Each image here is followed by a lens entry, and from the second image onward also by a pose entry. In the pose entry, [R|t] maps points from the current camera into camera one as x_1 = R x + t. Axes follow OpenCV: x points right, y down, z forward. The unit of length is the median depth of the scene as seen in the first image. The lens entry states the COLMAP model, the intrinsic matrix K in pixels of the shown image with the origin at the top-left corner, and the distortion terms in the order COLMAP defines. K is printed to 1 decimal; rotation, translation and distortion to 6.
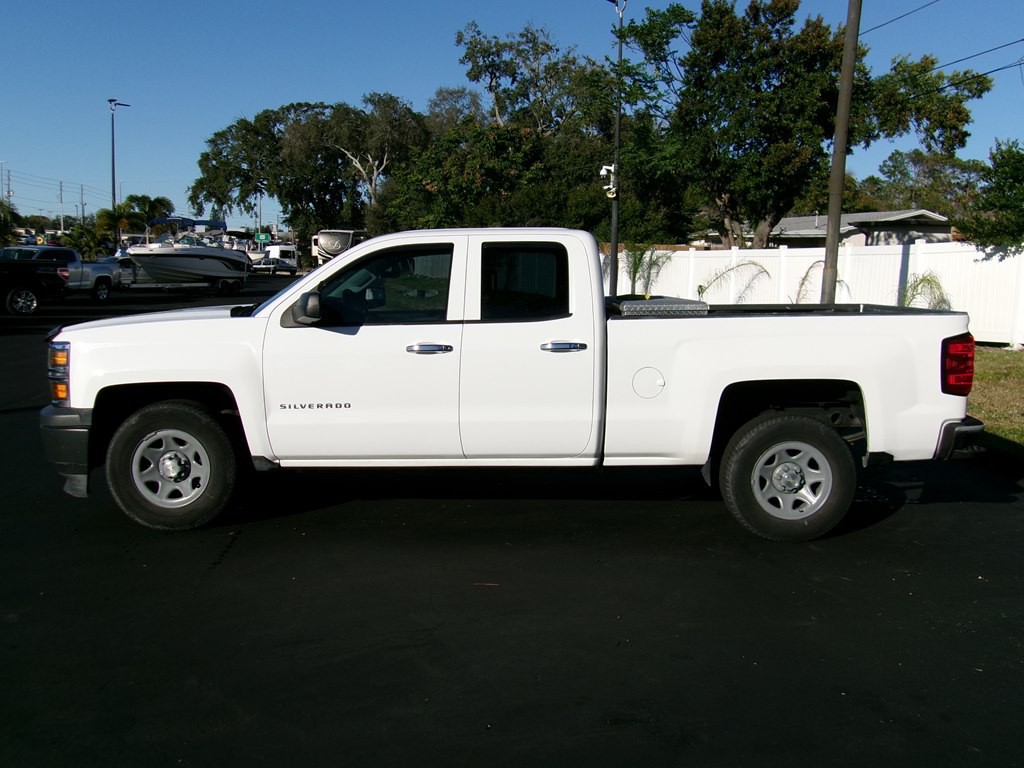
lens RADIAL K [[983.8, 0, 515.1], [0, 983.8, 384.4], [0, 0, 1]] dist [0.028900, 0.000000]
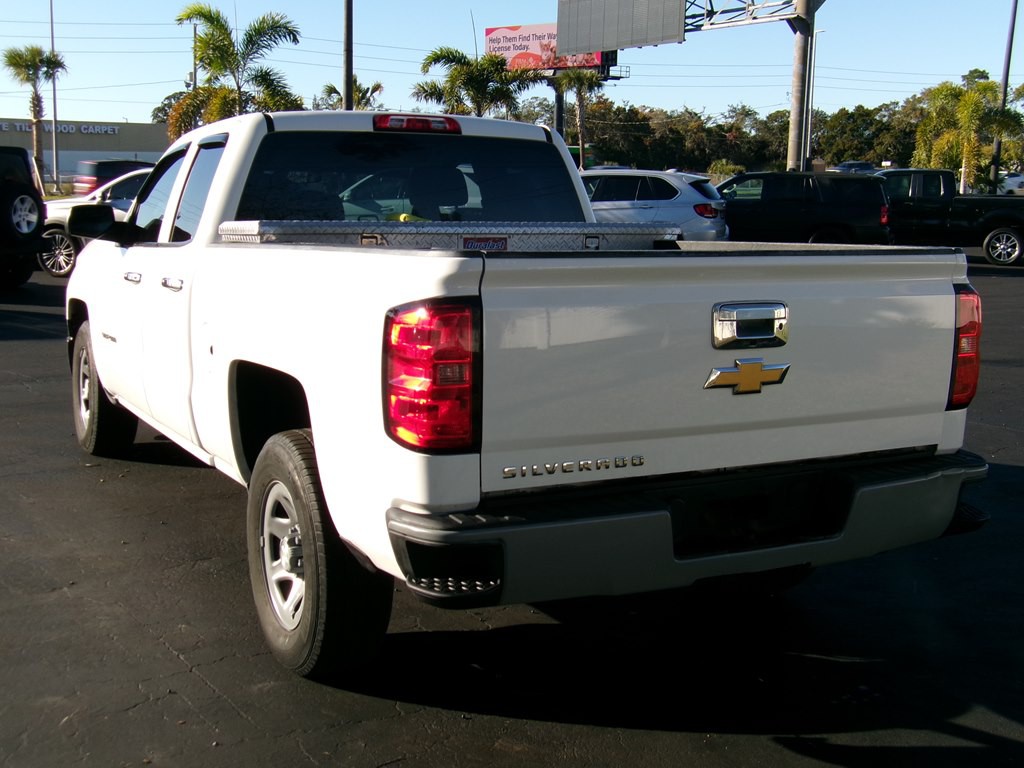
lens RADIAL K [[1252.0, 0, 517.0], [0, 1252.0, 384.9], [0, 0, 1]] dist [-0.017940, 0.000000]
pose [[0.473665, 0.121472, -0.872288, 0.327489], [-0.105396, 0.991143, 0.080792, -0.022258], [0.874376, 0.053667, 0.482273, 0.275701]]
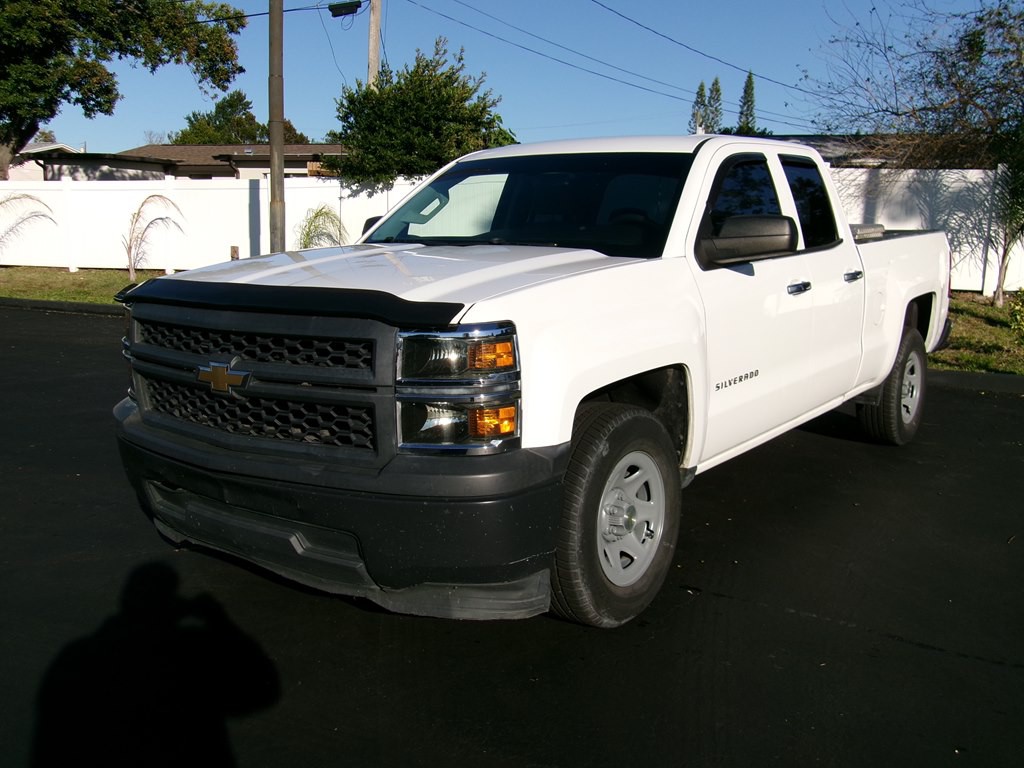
lens RADIAL K [[983.8, 0, 513.7], [0, 983.8, 380.0], [0, 0, 1]] dist [0.028900, 0.000000]
pose [[0.587873, -0.138900, 0.796939, -0.301955], [0.095712, 0.990172, 0.101975, -0.022835], [-0.803271, 0.016329, 0.595390, 0.248712]]
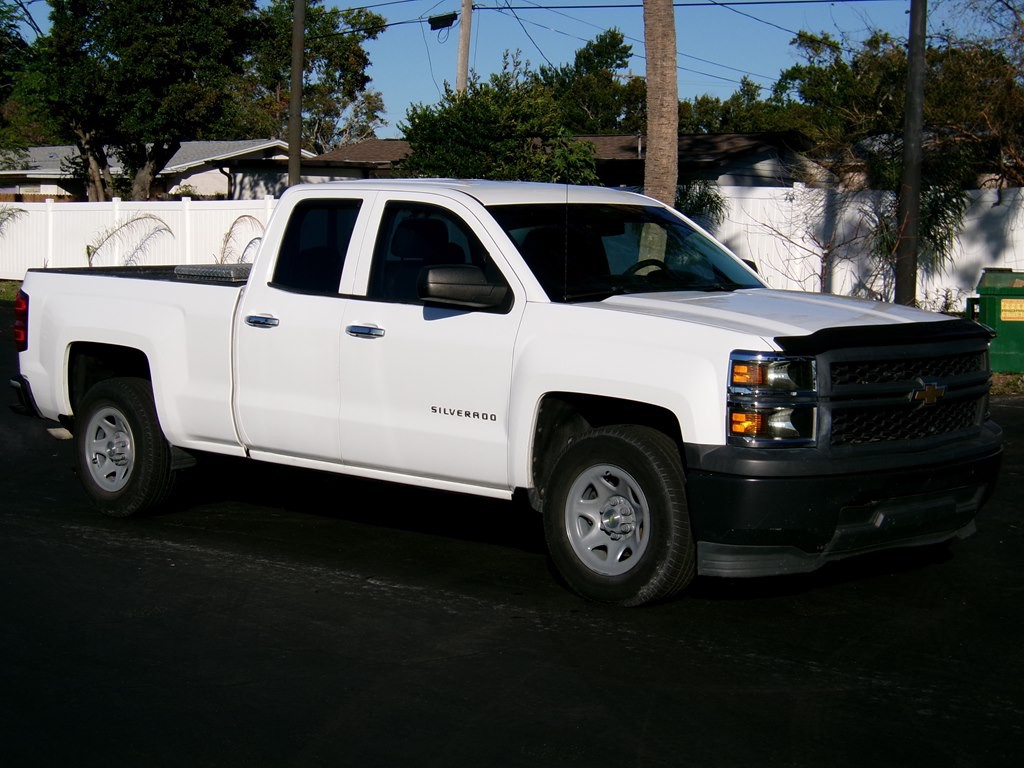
lens RADIAL K [[1952.5, 0, 513.7], [0, 1952.5, 383.6], [0, 0, 1]] dist [-0.121748, 0.000000]
pose [[0.849005, -0.054718, 0.525544, -0.545979], [0.071072, 0.997411, -0.010968, 0.085061], [-0.523583, 0.046663, 0.850696, -0.826551]]
